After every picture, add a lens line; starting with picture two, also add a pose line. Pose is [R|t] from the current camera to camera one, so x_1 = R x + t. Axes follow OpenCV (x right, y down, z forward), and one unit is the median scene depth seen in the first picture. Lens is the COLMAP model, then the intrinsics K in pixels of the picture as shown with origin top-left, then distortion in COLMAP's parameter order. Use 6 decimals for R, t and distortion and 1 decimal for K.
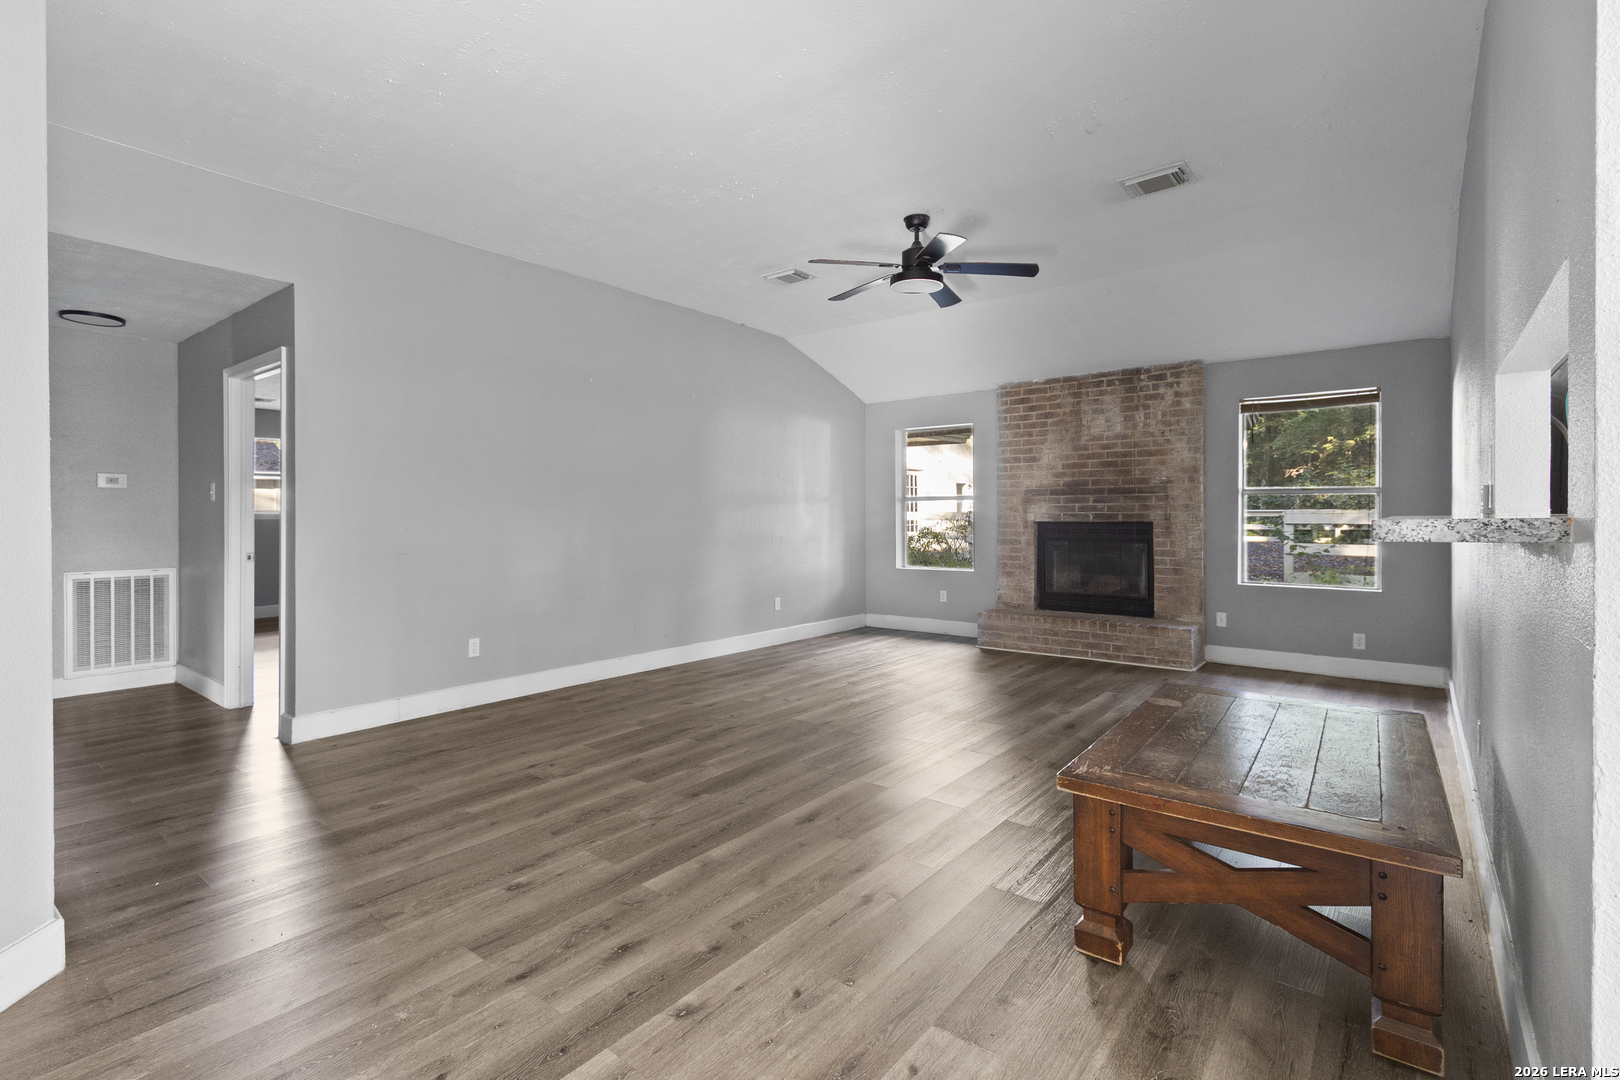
lens RADIAL K [[752.8, 0, 816.5], [0, 752.8, 516.0], [0, 0, 1]] dist [-0.000126, 0.002398]
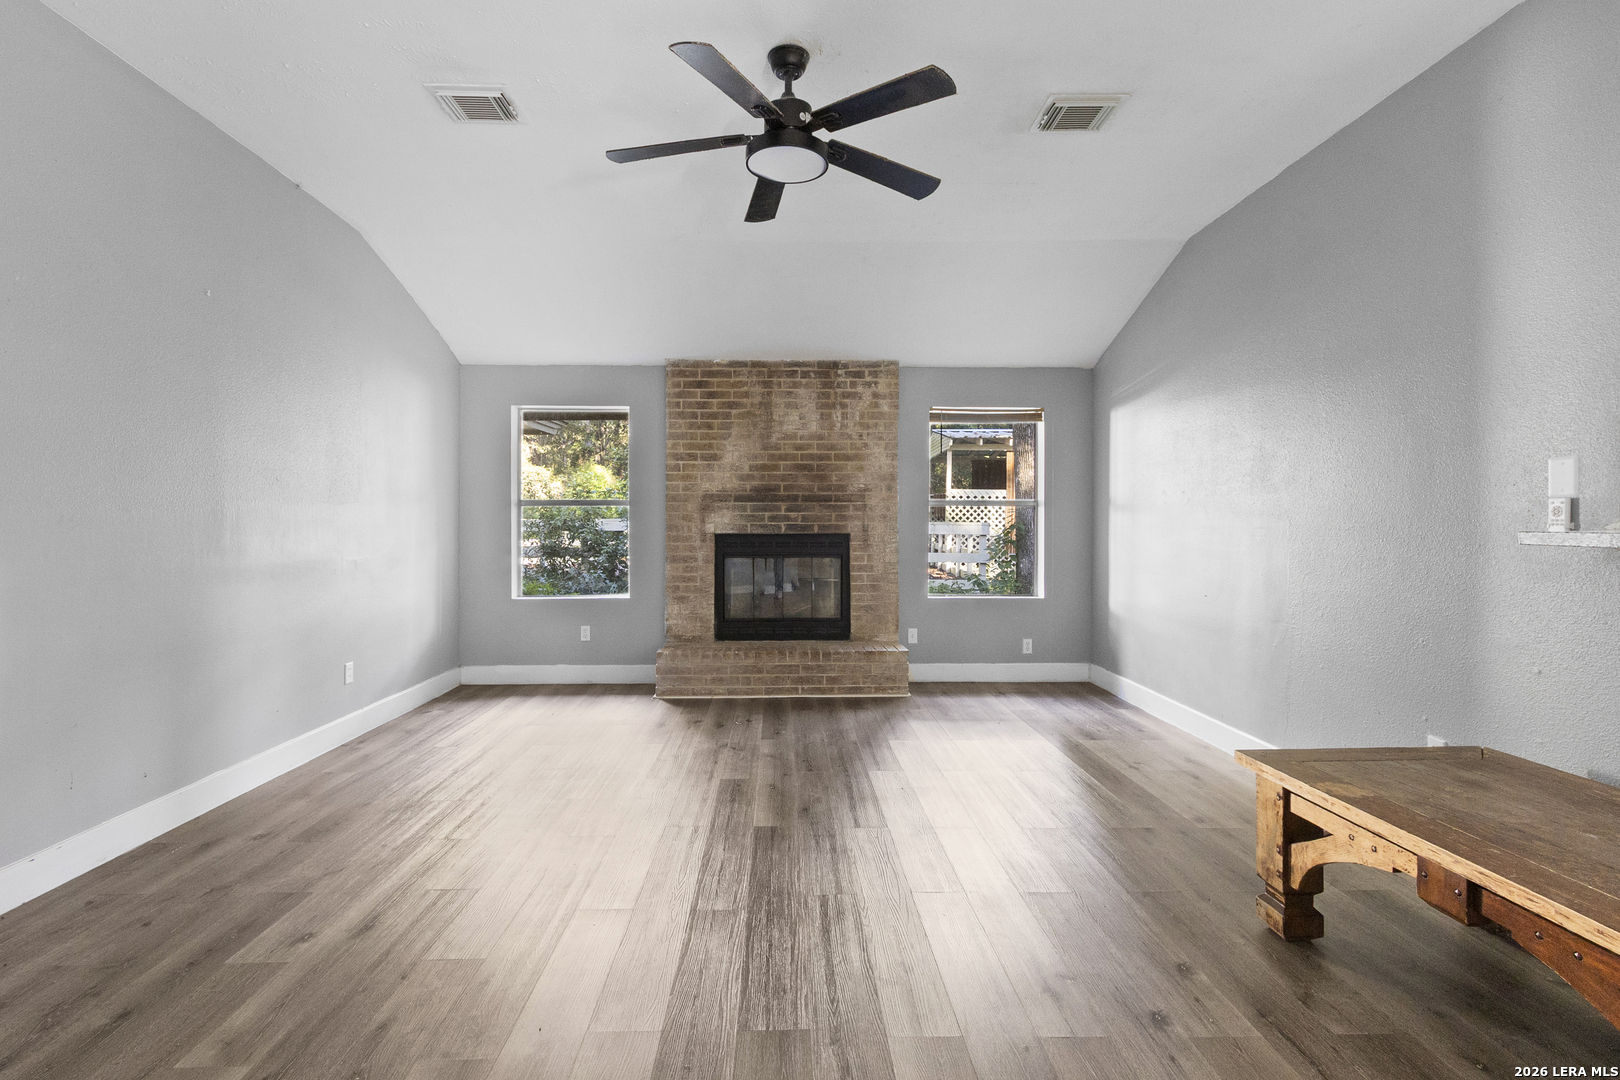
lens RADIAL K [[752.8, 0, 802.1], [0, 752.8, 524.5], [0, 0, 1]] dist [-0.000126, 0.002398]
pose [[0.770071, 0.003003, 0.637951, -0.171005], [-0.003656, 0.999993, -0.000295, -0.002792], [-0.637947, -0.002105, 0.770077, 0.336171]]
